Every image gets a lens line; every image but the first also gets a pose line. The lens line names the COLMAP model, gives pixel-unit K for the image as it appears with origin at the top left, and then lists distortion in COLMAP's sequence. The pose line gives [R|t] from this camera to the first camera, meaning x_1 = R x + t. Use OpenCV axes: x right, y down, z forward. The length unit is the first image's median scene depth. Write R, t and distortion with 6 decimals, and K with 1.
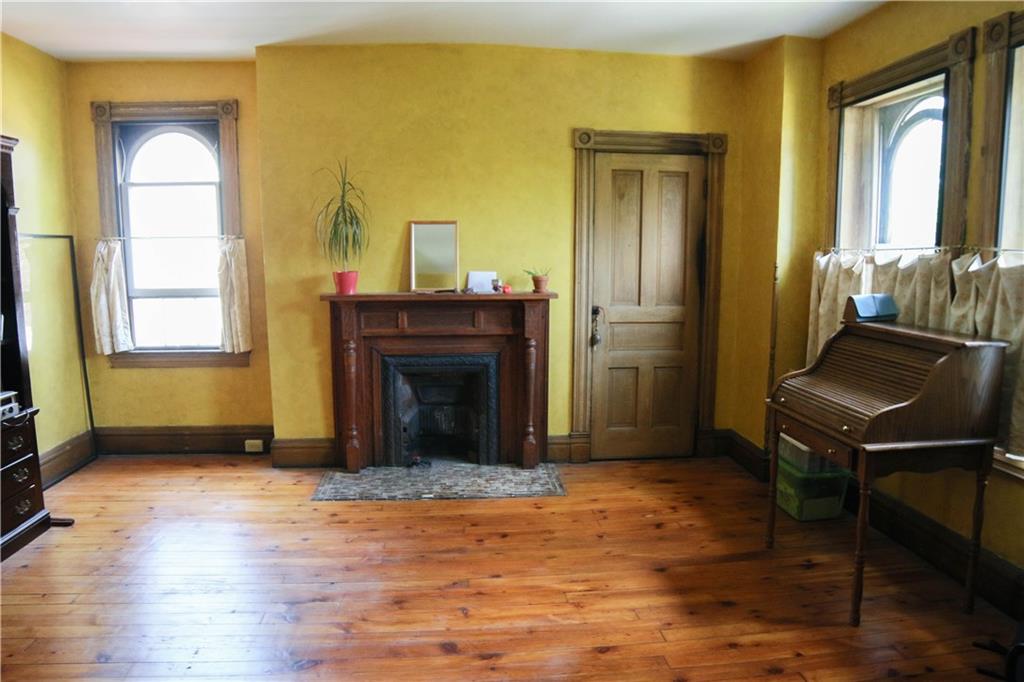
lens RADIAL K [[668.1, 0, 509.1], [0, 668.1, 338.2], [0, 0, 1]] dist [-0.111938, 0.052077]
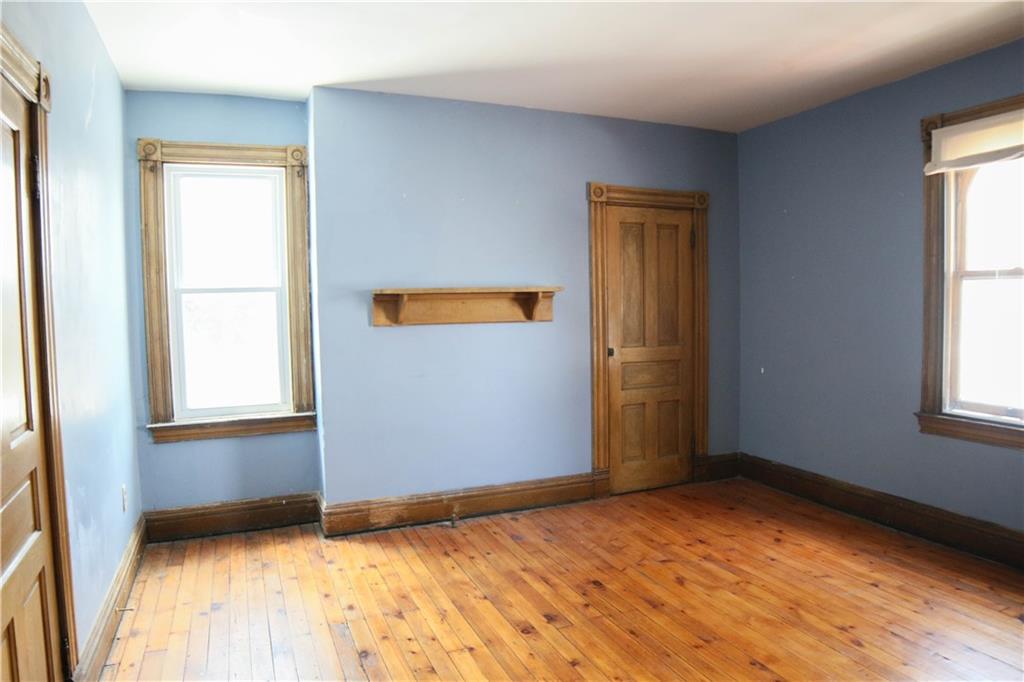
lens RADIAL K [[668.1, 0, 509.1], [0, 668.1, 338.2], [0, 0, 1]] dist [-0.111938, 0.052077]
pose [[0.952971, -0.033319, 0.301223, -0.352320], [0.050110, 0.997581, -0.048187, -0.022561], [-0.298889, 0.061015, 0.952335, 0.034096]]
